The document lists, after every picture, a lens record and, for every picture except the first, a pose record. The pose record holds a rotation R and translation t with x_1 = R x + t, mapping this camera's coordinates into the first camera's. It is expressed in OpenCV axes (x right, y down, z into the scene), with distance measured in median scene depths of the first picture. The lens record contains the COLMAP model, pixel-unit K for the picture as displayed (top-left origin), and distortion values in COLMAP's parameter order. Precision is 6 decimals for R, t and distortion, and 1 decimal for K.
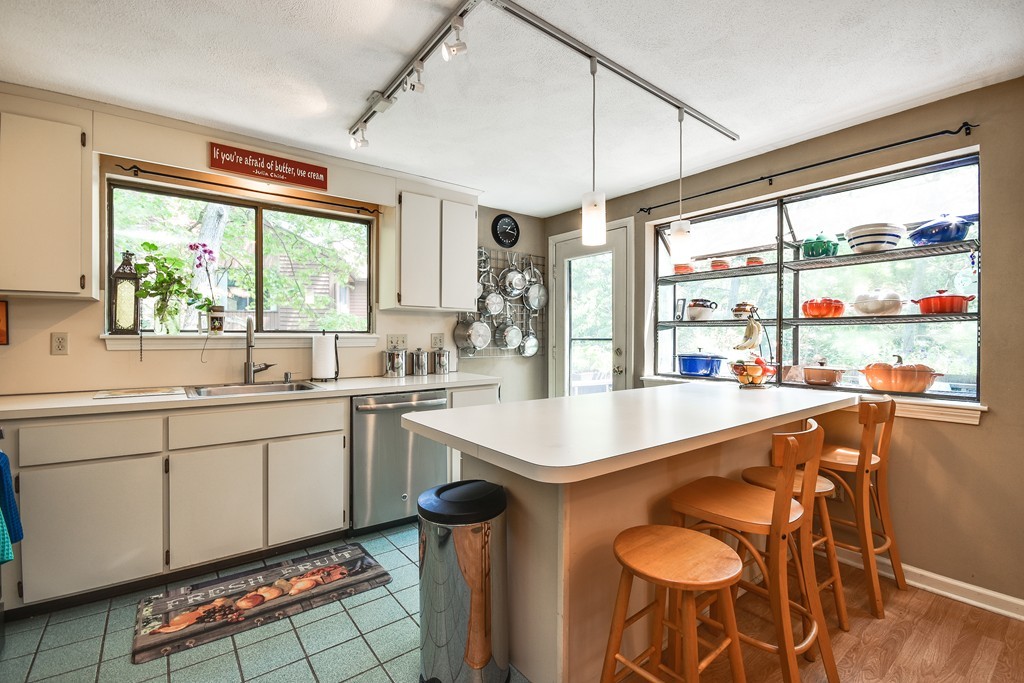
lens RADIAL K [[455.7, 0, 516.9], [0, 455.7, 338.7], [0, 0, 1]] dist [0.003402, -0.007150]
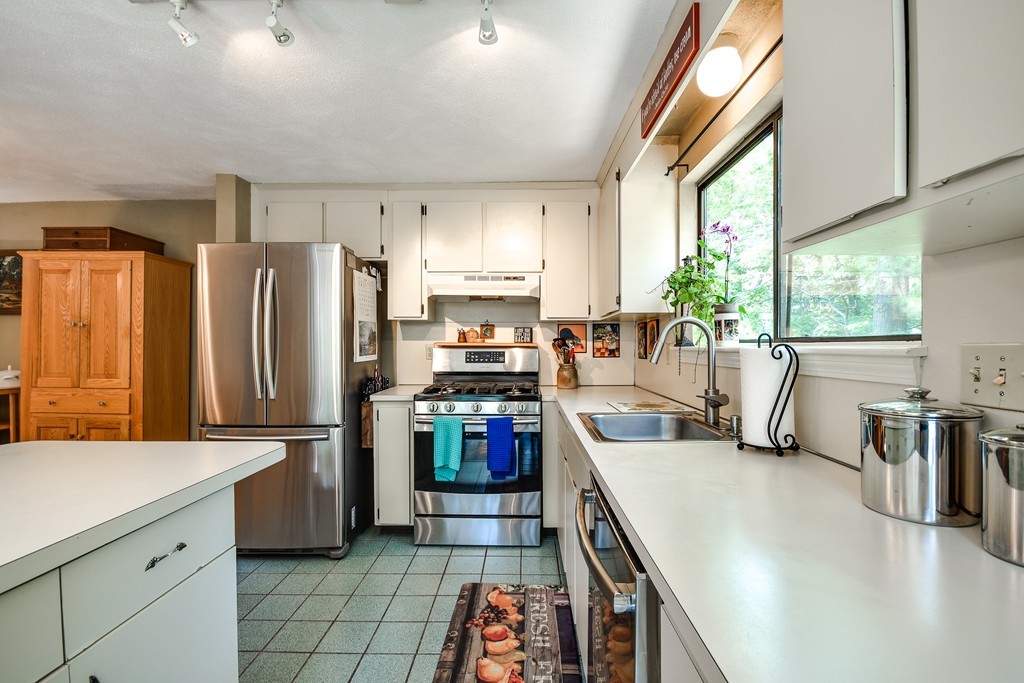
lens RADIAL K [[455.7, 0, 509.5], [0, 455.7, 347.5], [0, 0, 1]] dist [0.003402, -0.007150]
pose [[-0.636258, 0.000649, -0.771476, 0.086902], [-0.004660, 0.999978, 0.004685, -0.006627], [0.771462, 0.006576, -0.636241, 1.238500]]
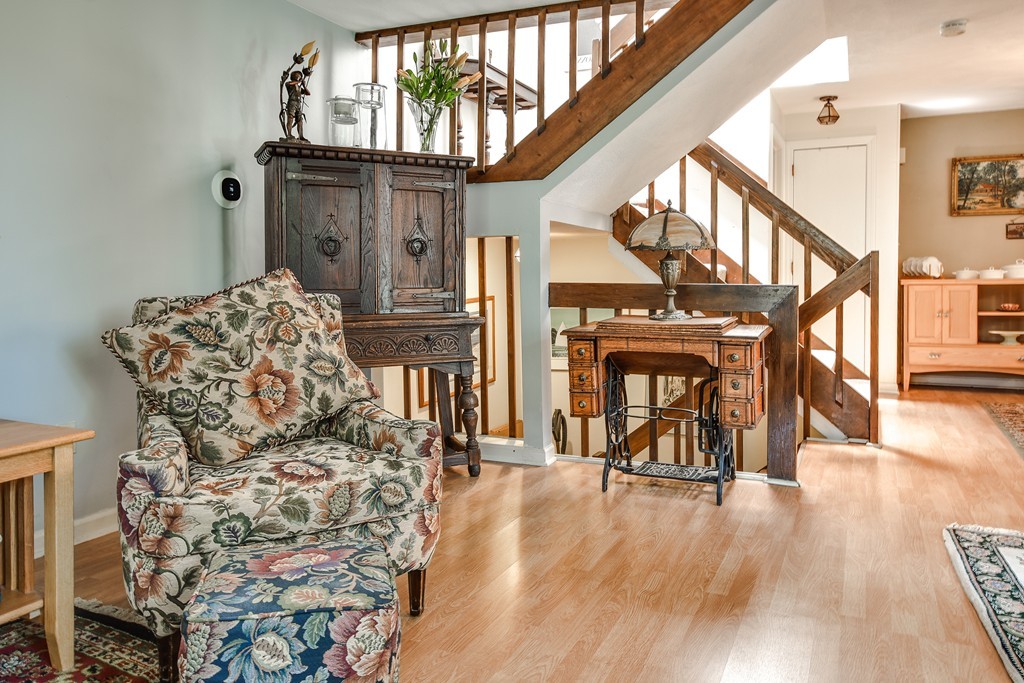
lens RADIAL K [[727.9, 0, 550.2], [0, 727.9, 295.5], [0, 0, 1]] dist [0.010136, 0.012124]
pose [[-0.876165, 0.015875, -0.481750, 2.343972], [-0.000253, 0.999442, 0.033394, 0.089306], [0.482012, 0.029381, -0.875672, 0.671048]]
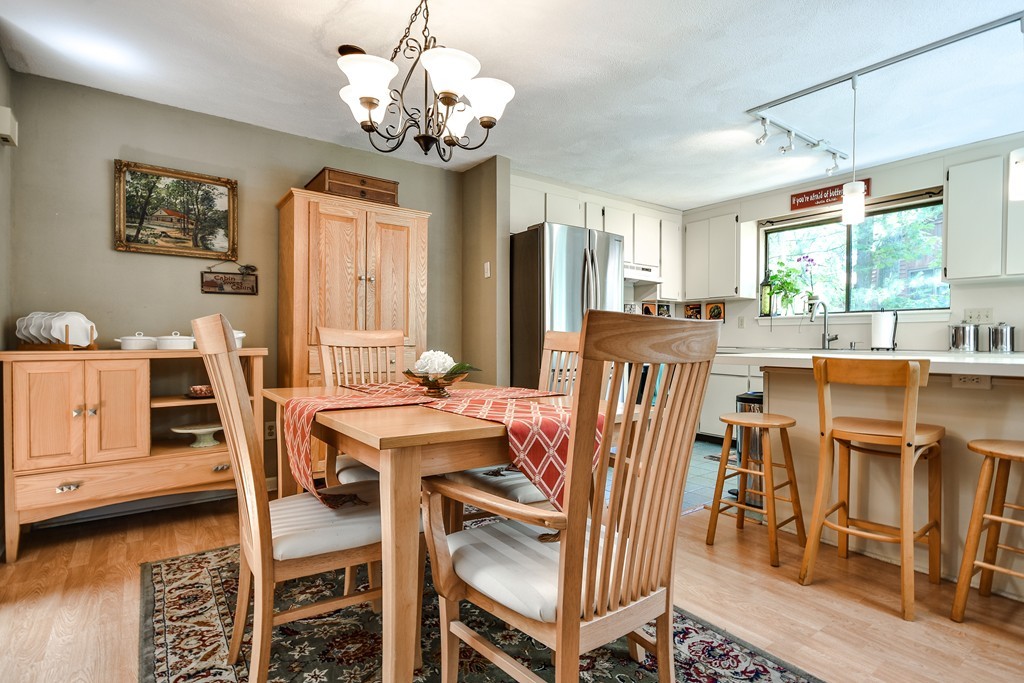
lens RADIAL K [[519.0, 0, 505.6], [0, 519.0, 345.3], [0, 0, 1]] dist [0.011434, -0.003540]
pose [[-0.043781, 0.008518, -0.999005, 1.102421], [-0.012364, 0.999882, 0.009067, 0.087025], [0.998965, 0.012748, -0.043670, 0.069777]]
